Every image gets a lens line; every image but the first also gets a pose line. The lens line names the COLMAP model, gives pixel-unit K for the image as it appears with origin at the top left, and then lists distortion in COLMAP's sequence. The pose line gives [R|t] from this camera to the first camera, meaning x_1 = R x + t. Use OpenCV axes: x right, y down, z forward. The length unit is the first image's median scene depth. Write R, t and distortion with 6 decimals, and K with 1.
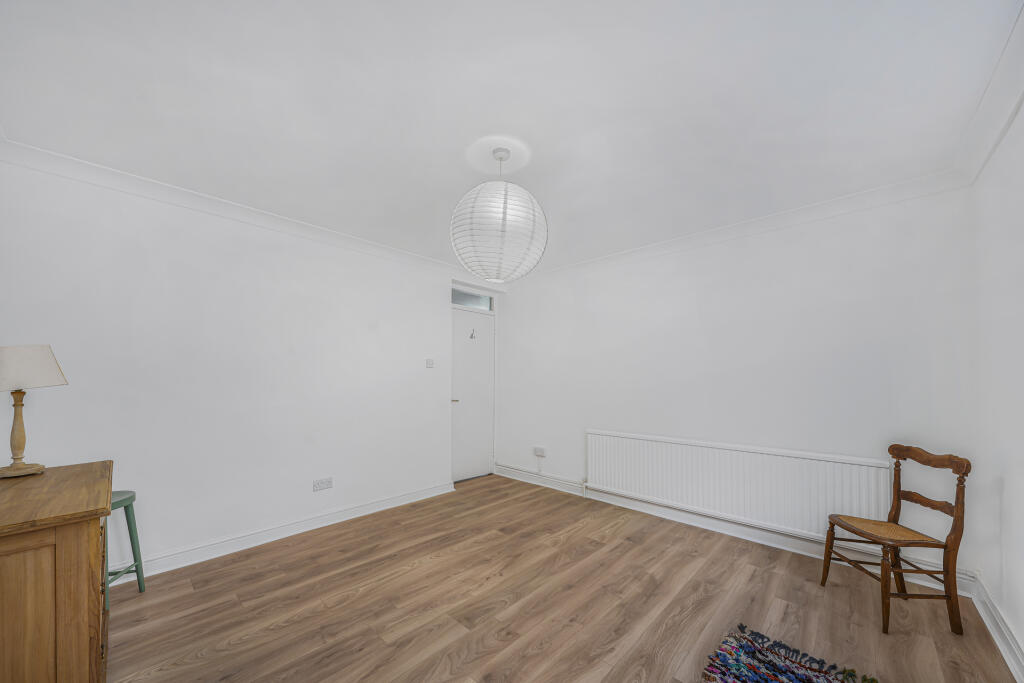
lens RADIAL K [[368.3, 0, 510.1], [0, 368.3, 385.0], [0, 0, 1]] dist [0.000150, 0.000007]
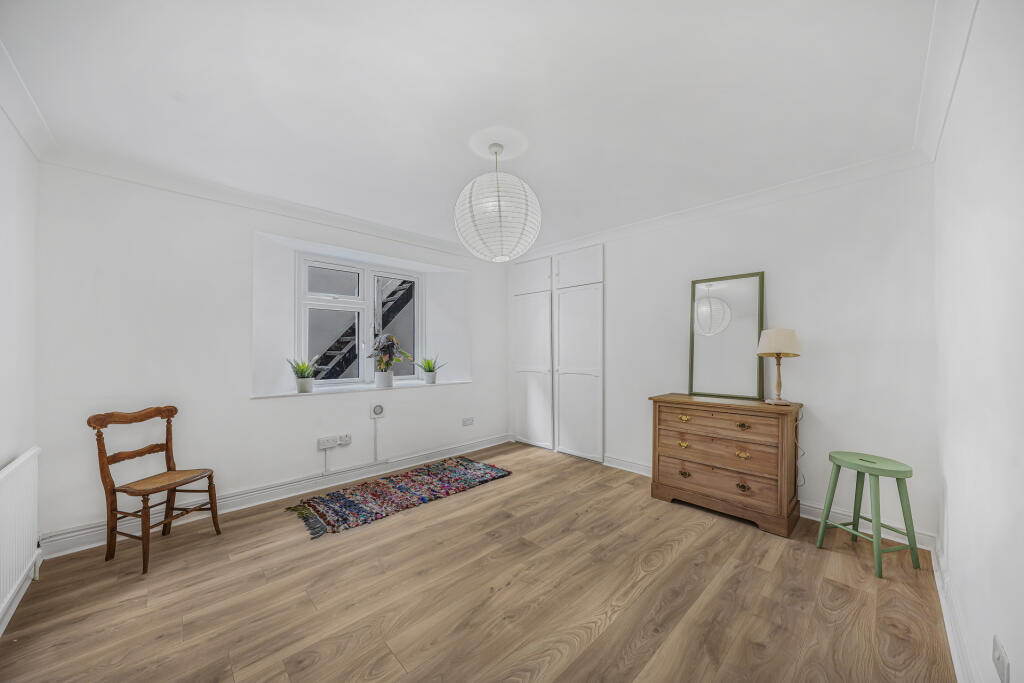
lens RADIAL K [[360.7, 0, 512.0], [0, 360.7, 341.5], [0, 0, 1]] dist [0.000088, 0.000003]
pose [[-0.998594, 0.000626, 0.053009, -0.125326], [0.000446, 0.999994, -0.003391, -0.033218], [-0.053011, -0.003362, -0.998588, 2.018821]]
